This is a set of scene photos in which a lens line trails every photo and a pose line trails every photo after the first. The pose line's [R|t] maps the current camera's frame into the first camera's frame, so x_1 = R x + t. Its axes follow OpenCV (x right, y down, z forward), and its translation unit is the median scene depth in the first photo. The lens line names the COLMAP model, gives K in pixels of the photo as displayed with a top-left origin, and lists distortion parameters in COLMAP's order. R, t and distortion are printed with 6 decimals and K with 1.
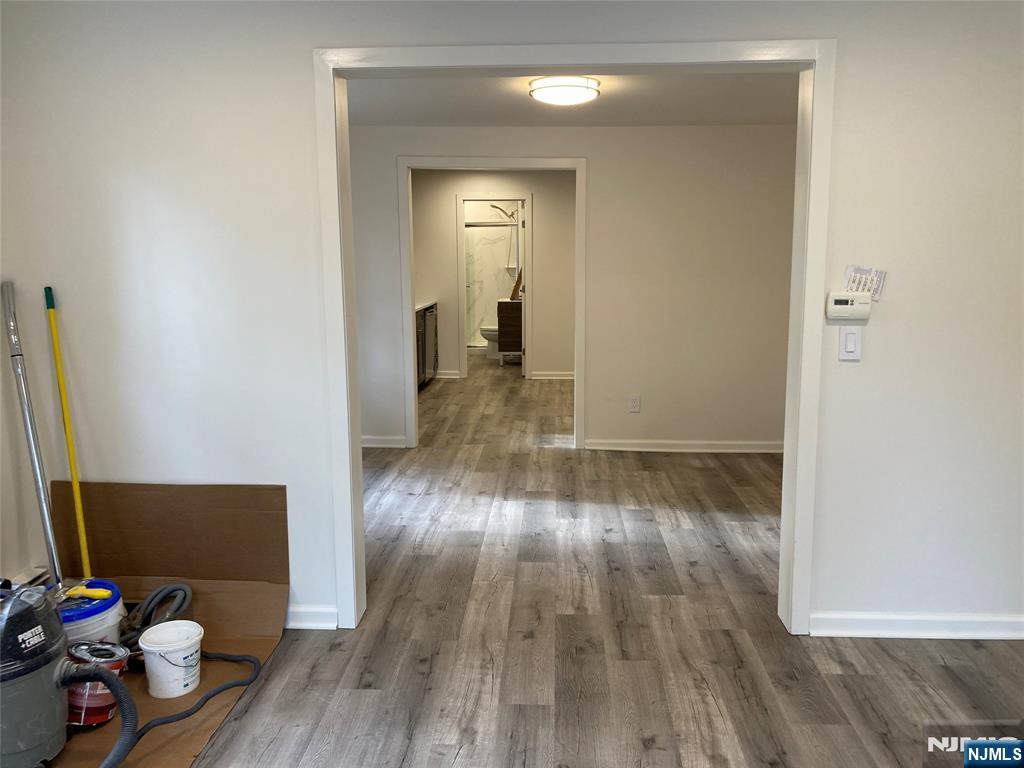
lens RADIAL K [[843.1, 0, 524.4], [0, 843.1, 366.8], [0, 0, 1]] dist [0.050012, -0.057767]
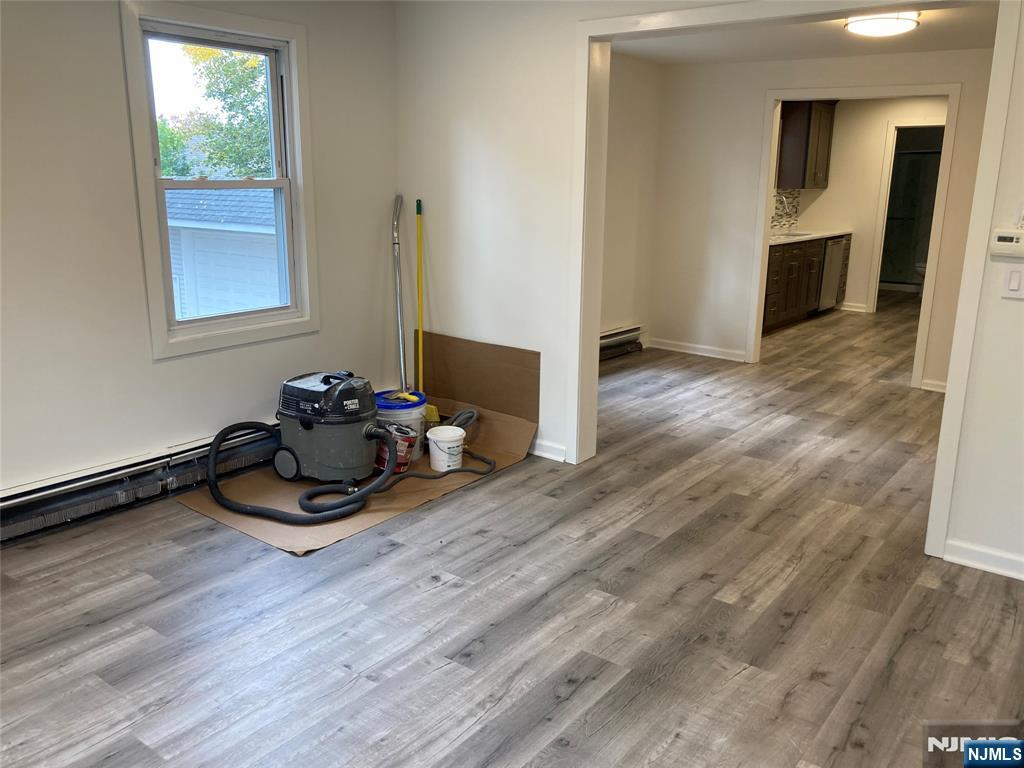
lens RADIAL K [[843.1, 0, 515.7], [0, 843.1, 375.3], [0, 0, 1]] dist [0.050012, -0.057767]
pose [[0.819568, 0.147576, -0.553651, 0.458728], [-0.096082, 0.987977, 0.121116, 0.015568], [0.564868, -0.046067, 0.823894, -0.155685]]
